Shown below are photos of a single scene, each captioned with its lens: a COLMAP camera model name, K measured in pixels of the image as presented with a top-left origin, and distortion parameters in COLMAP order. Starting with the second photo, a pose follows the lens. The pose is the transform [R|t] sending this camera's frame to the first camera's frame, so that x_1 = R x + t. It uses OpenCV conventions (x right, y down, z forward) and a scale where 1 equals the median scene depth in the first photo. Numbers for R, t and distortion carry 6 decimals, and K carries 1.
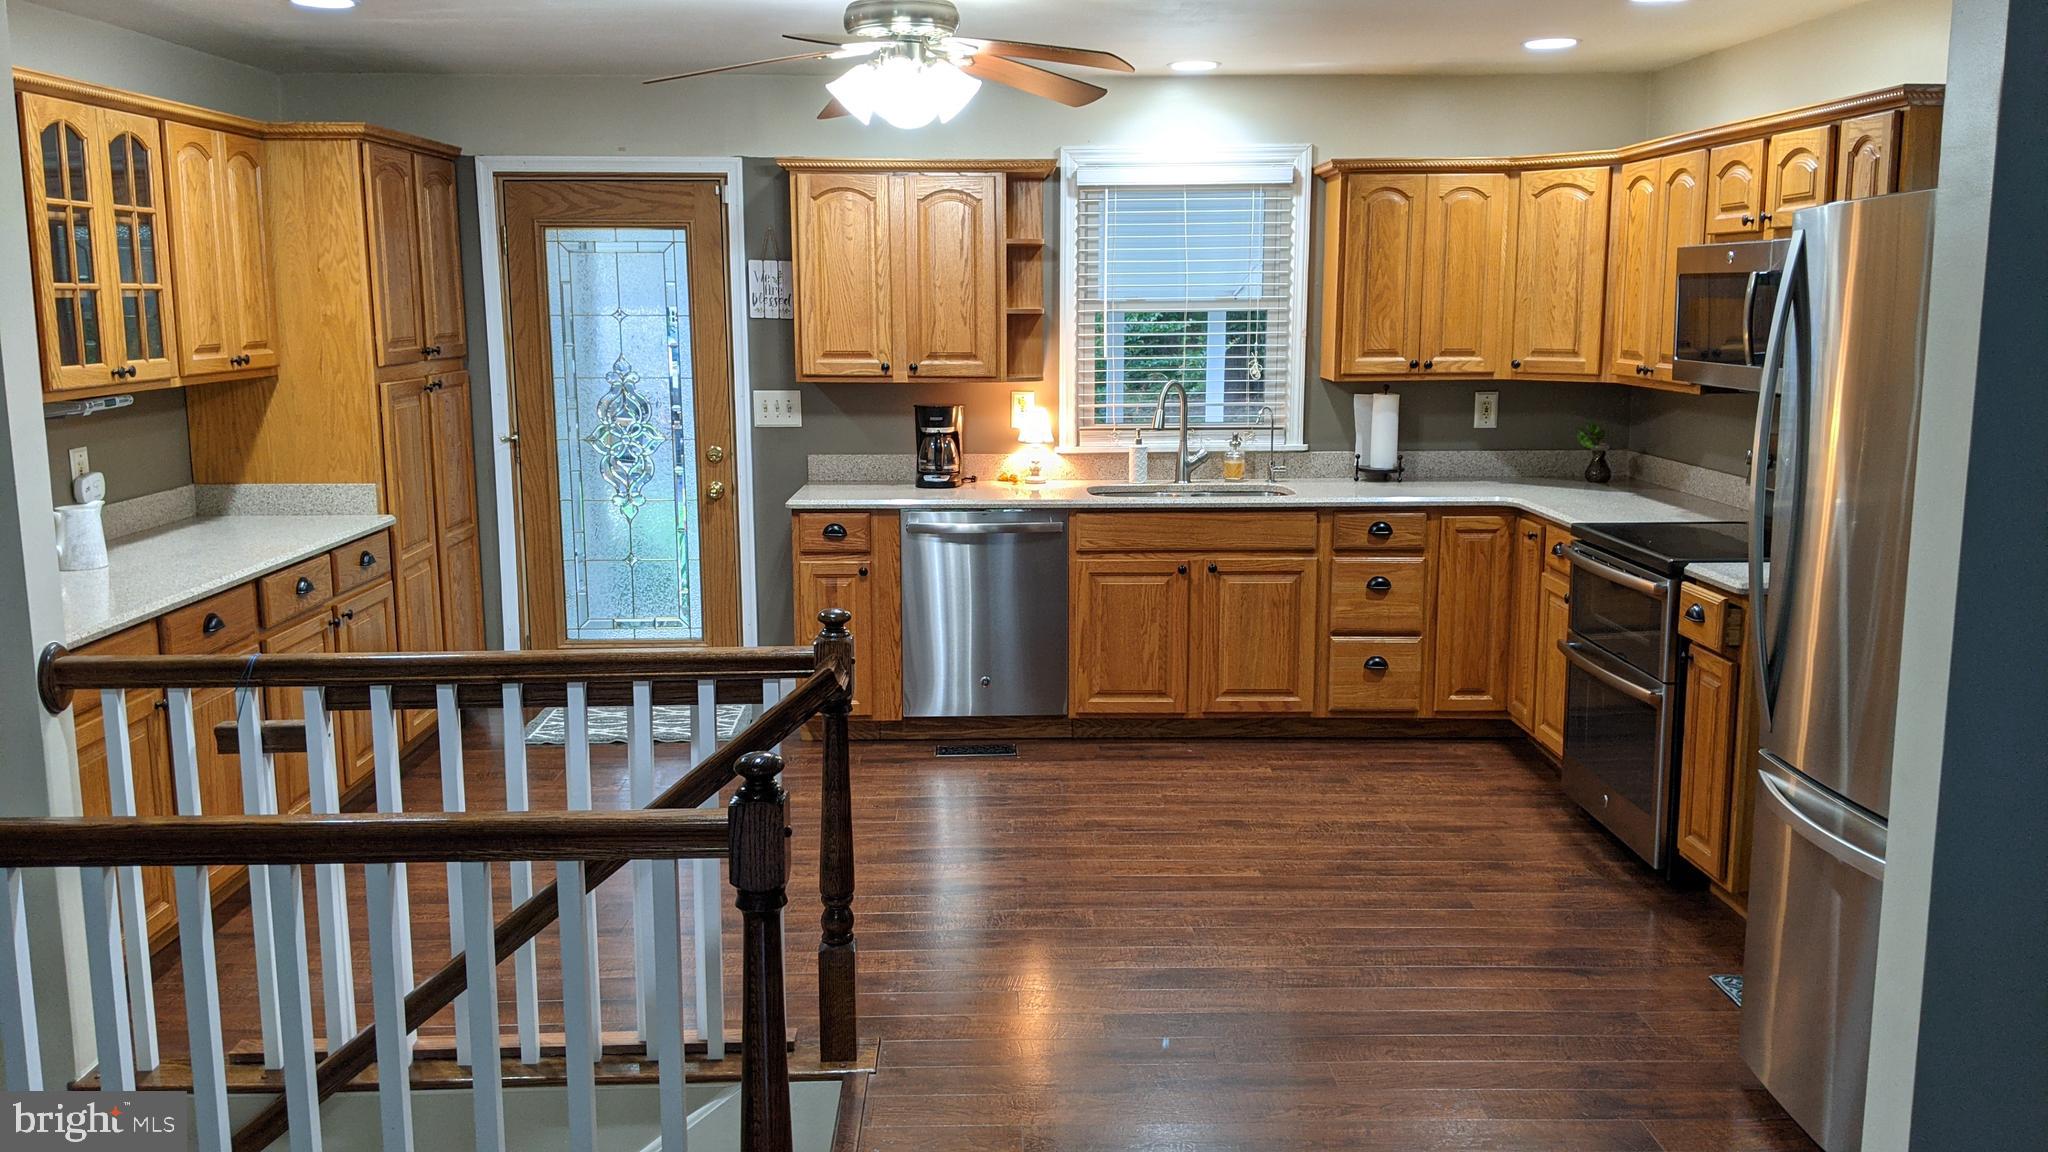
lens RADIAL K [[1615.1, 0, 1024.0], [0, 1615.1, 576.0], [0, 0, 1]] dist [0.074602, -0.156253]
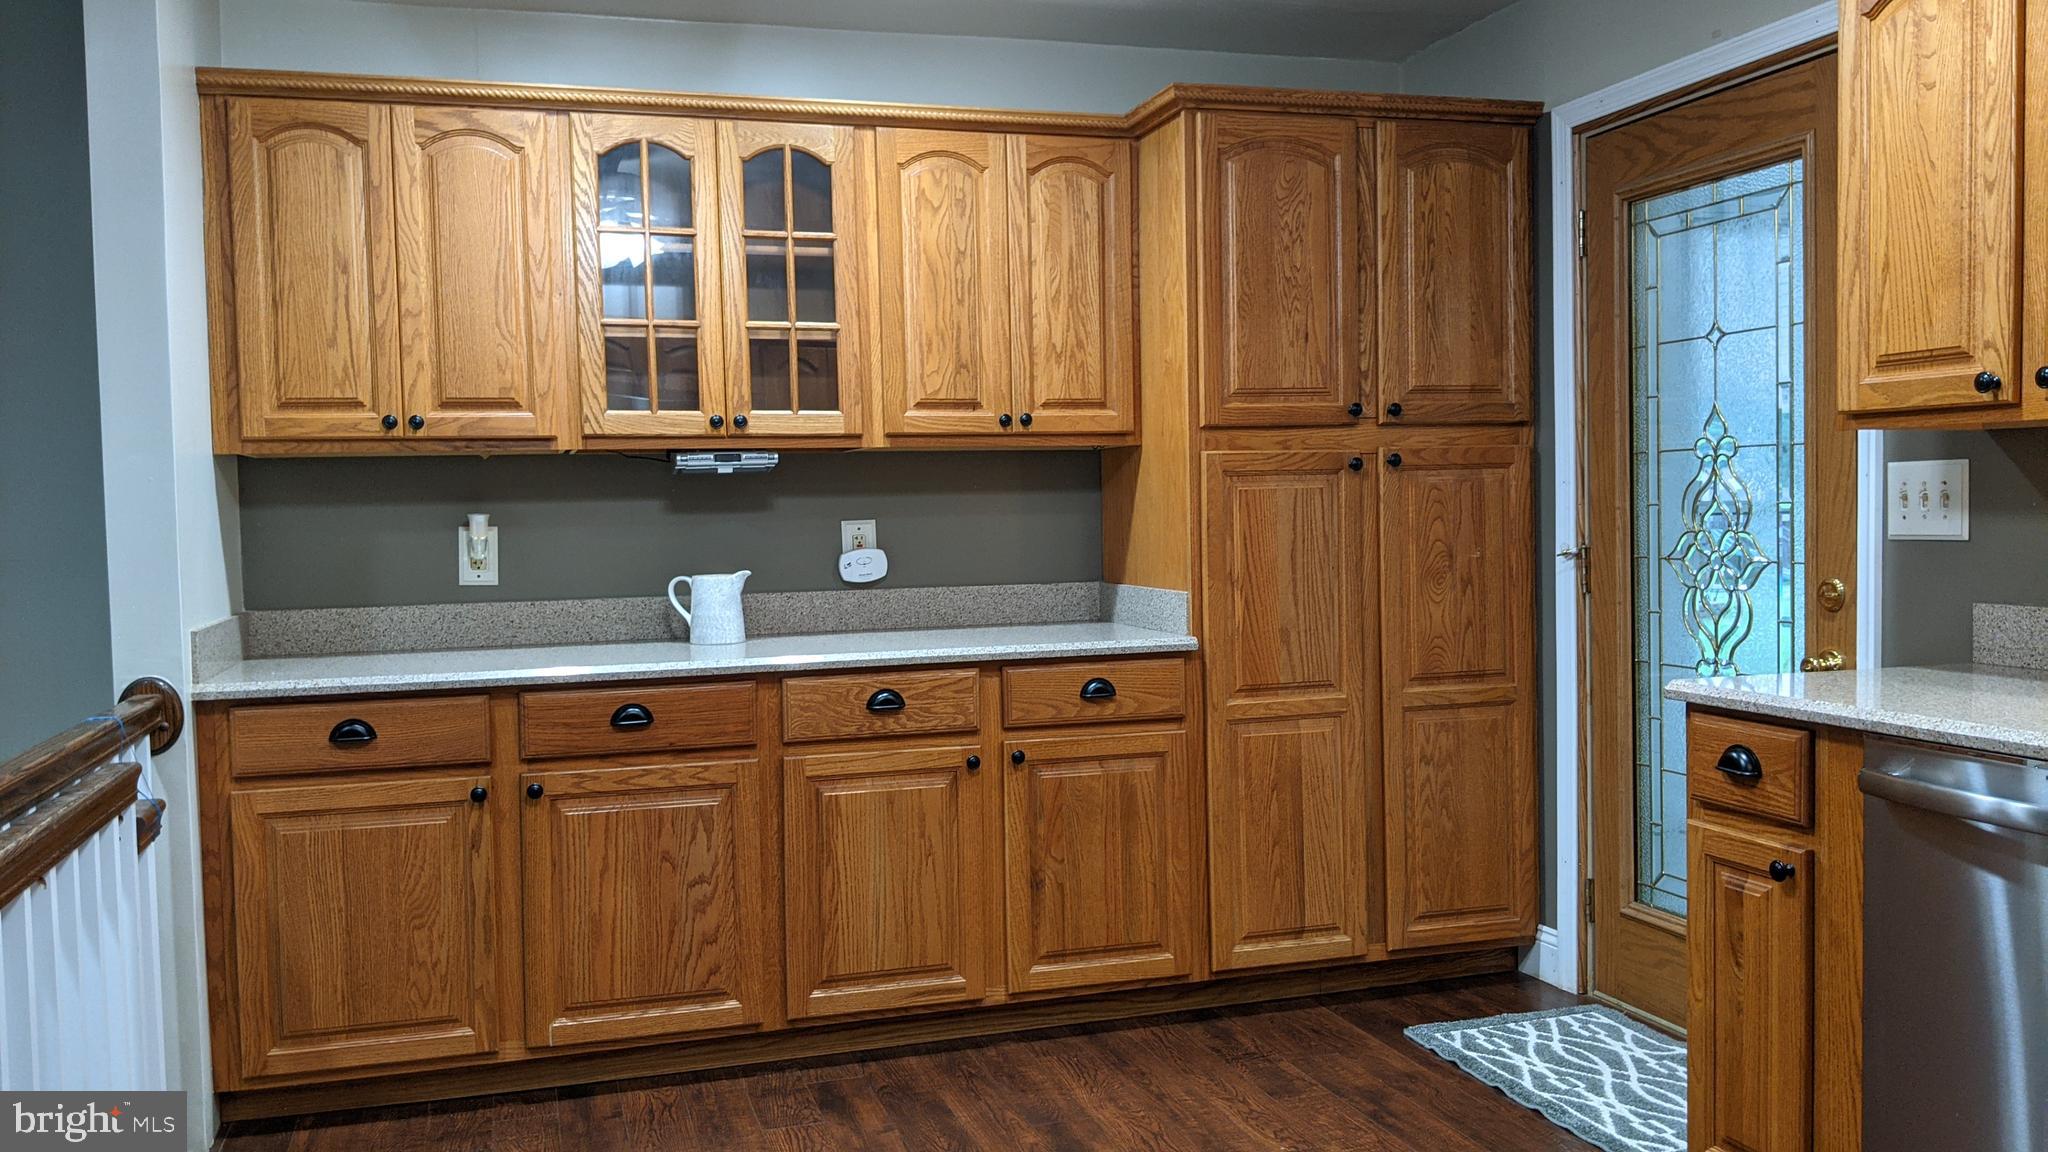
lens RADIAL K [[1642.6, 0, 1024.0], [0, 1642.6, 576.0], [0, 0, 1]] dist [0.086451, -0.163233]
pose [[0.274539, 0.036394, -0.960887, 0.267728], [-0.143148, 0.989695, -0.003414, -0.051123], [0.950861, 0.138486, 0.276920, 0.734792]]
